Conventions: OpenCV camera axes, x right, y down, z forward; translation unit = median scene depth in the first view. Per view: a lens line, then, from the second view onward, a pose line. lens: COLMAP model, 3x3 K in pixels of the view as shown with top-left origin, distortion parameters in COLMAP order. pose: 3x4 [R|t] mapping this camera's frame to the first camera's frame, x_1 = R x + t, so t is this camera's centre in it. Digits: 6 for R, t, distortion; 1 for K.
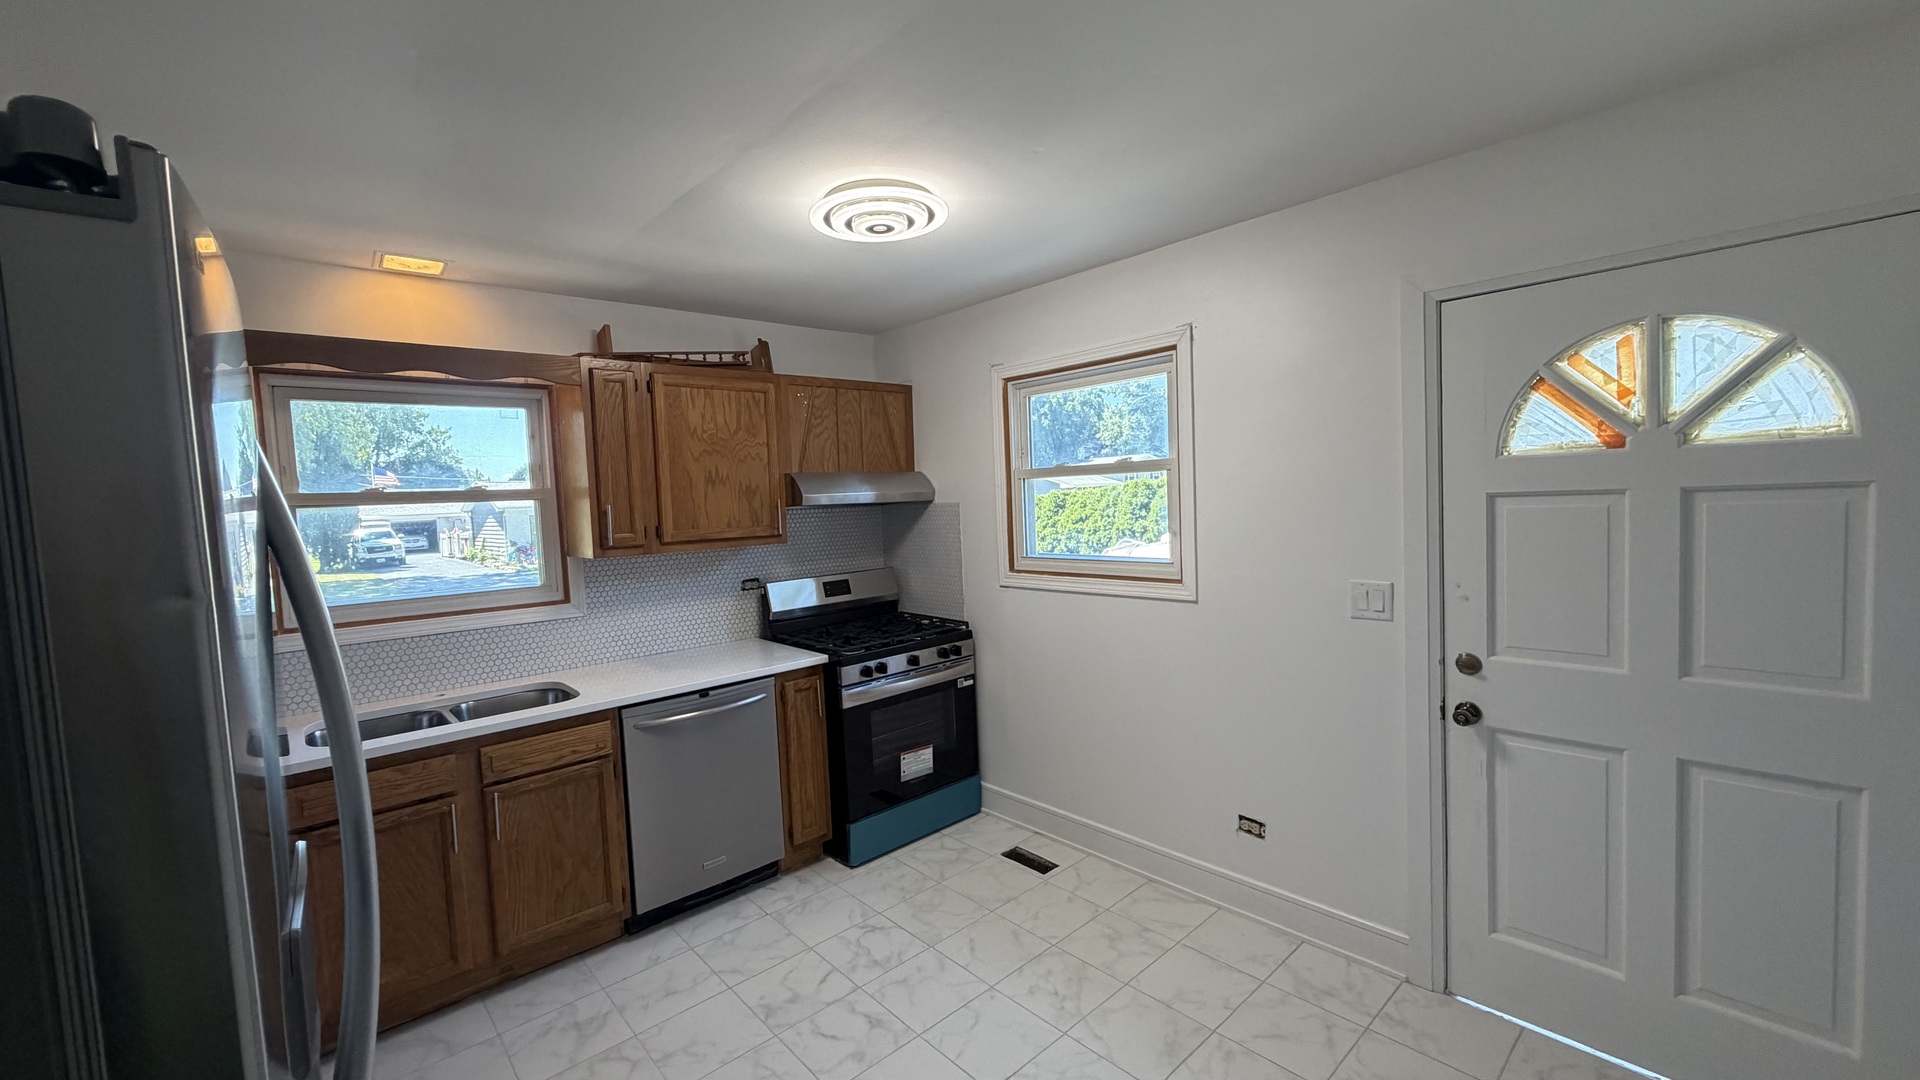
lens RADIAL K [[764.1, 0, 953.6], [0, 764.1, 540.4], [0, 0, 1]] dist [0.000432, -0.000130]
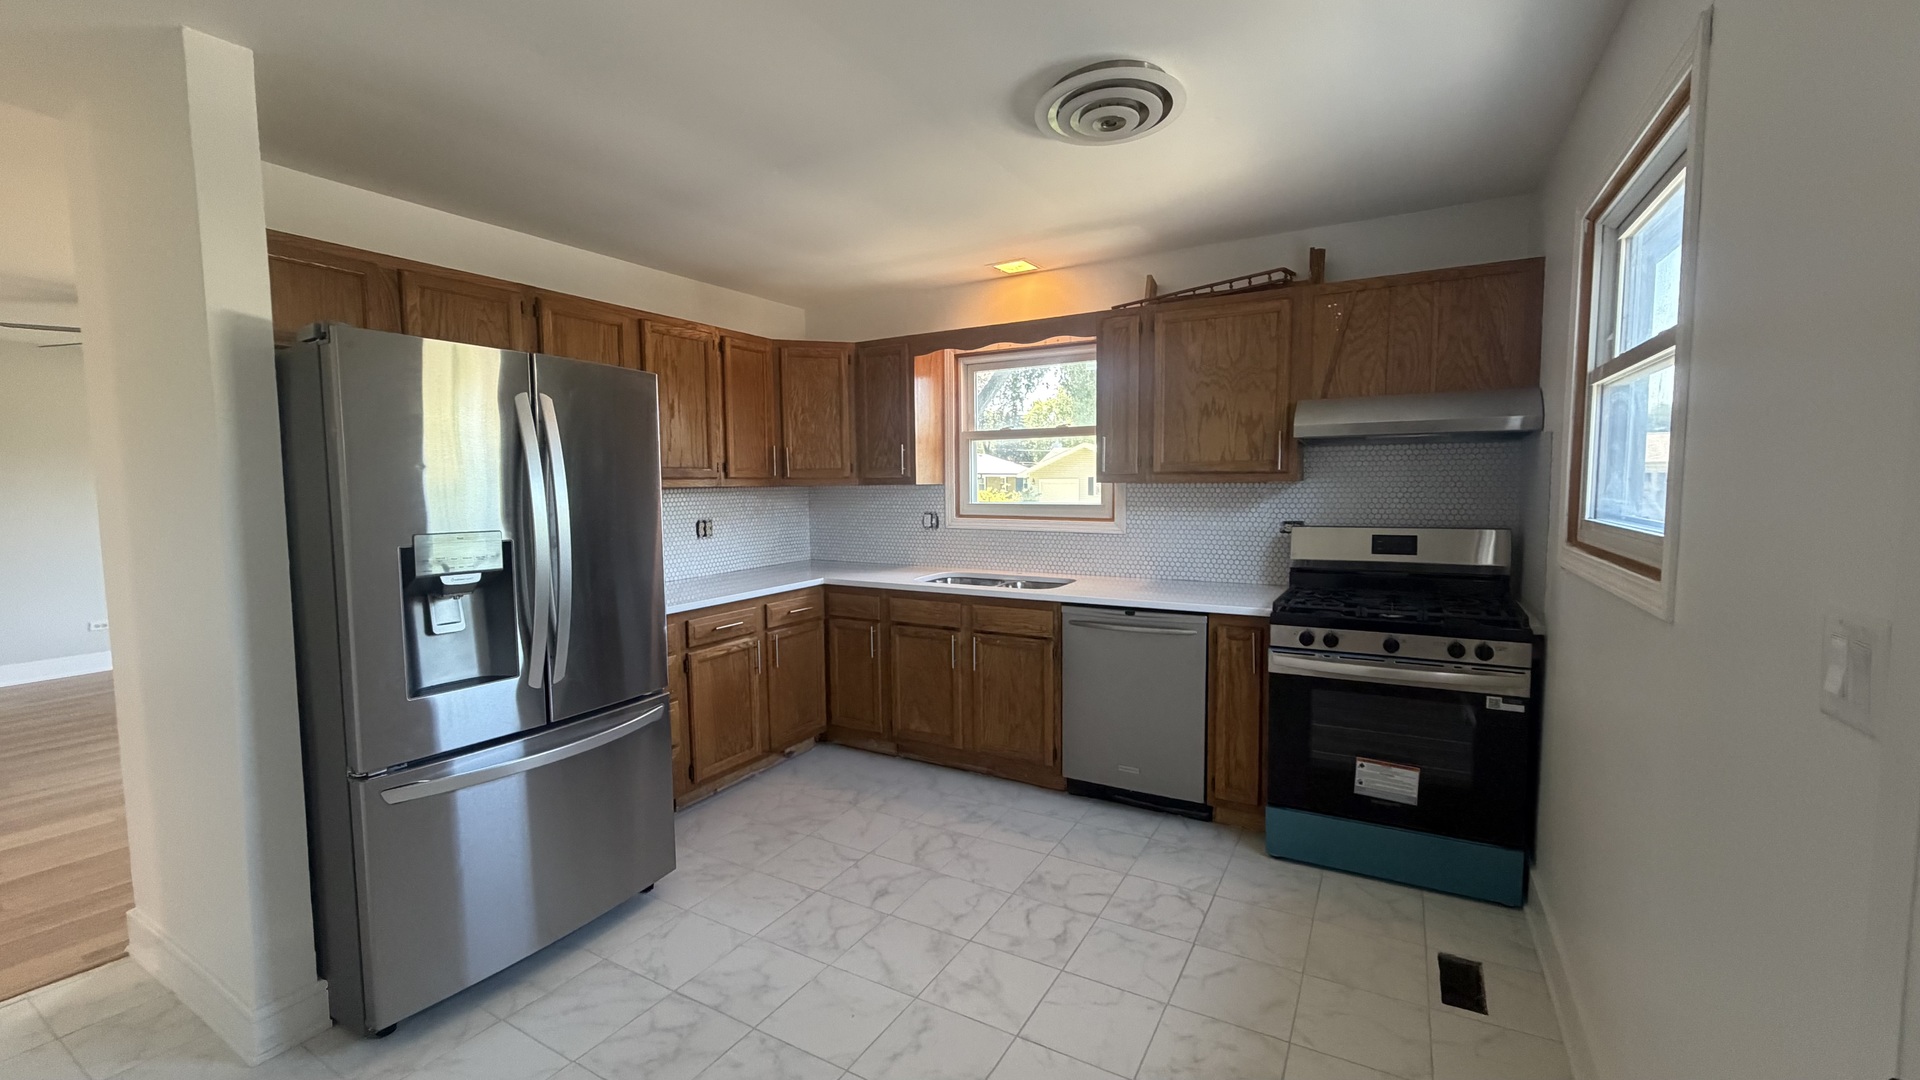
lens RADIAL K [[764.1, 0, 953.6], [0, 764.1, 540.4], [0, 0, 1]] dist [0.000432, -0.000130]
pose [[0.308585, 0.112922, -0.944470, 0.601820], [-0.057931, 0.993316, 0.099834, 0.007220], [0.949431, 0.023907, 0.313064, 0.424127]]
